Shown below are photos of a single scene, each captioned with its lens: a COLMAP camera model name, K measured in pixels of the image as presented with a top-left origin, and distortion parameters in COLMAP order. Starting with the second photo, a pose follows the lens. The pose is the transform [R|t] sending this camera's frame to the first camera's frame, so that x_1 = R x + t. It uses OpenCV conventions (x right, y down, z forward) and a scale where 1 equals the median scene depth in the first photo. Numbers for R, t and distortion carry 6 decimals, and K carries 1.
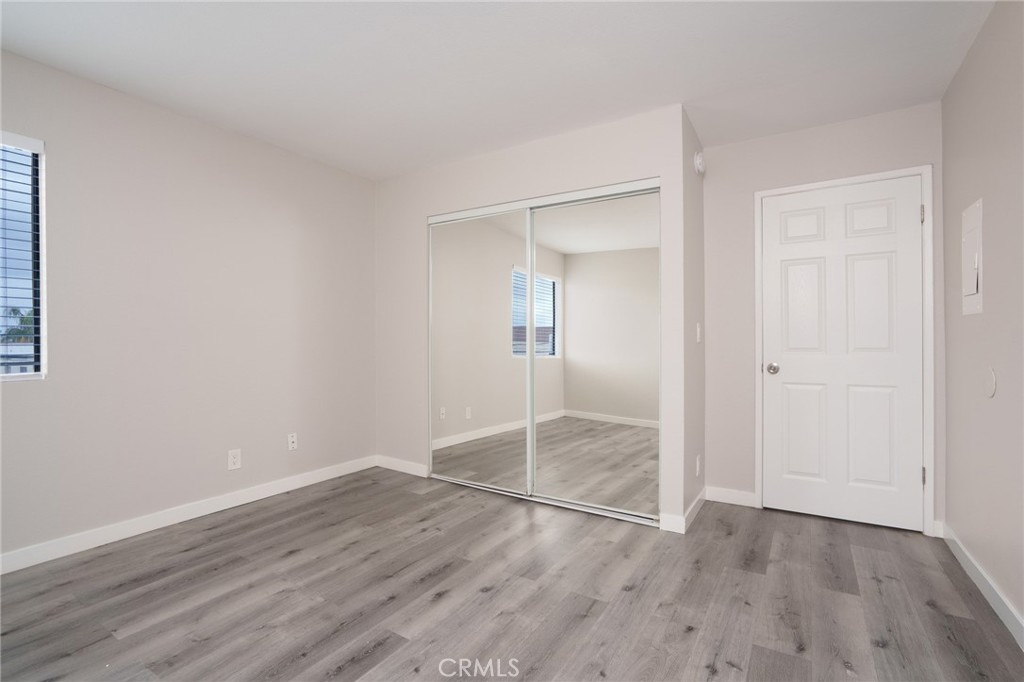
lens RADIAL K [[471.3, 0, 510.2], [0, 471.3, 339.5], [0, 0, 1]] dist [-0.004783, 0.000198]
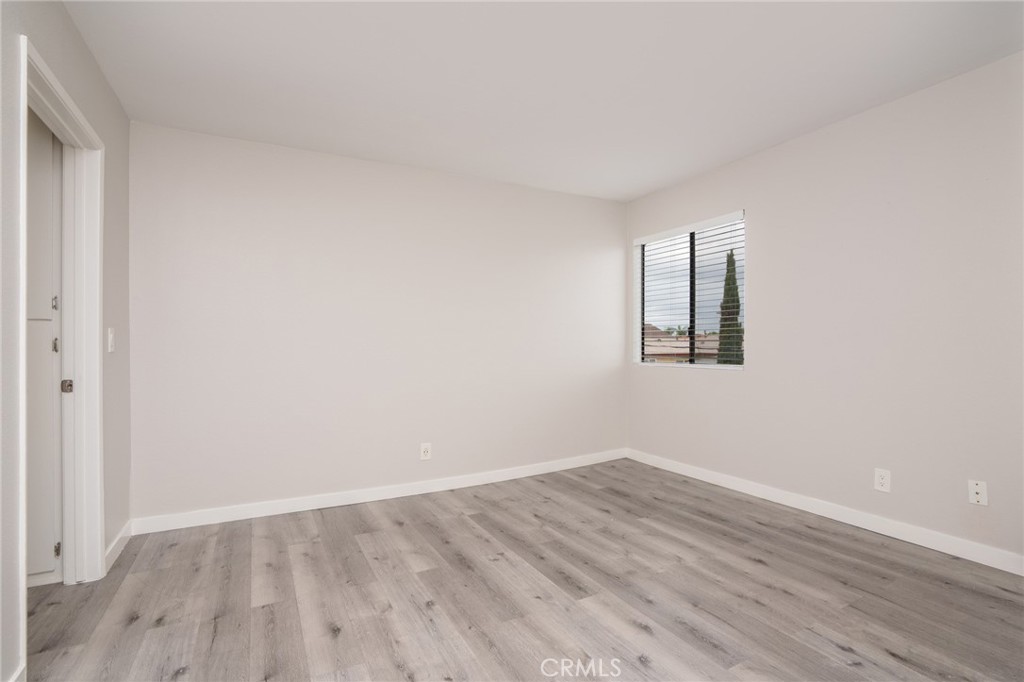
lens RADIAL K [[471.3, 0, 509.8], [0, 471.3, 343.5], [0, 0, 1]] dist [-0.004783, 0.000198]
pose [[-0.467792, 0.003995, -0.883829, 0.656082], [0.002888, 0.999991, 0.002992, -0.006136], [0.883834, -0.001153, -0.467800, 1.019399]]
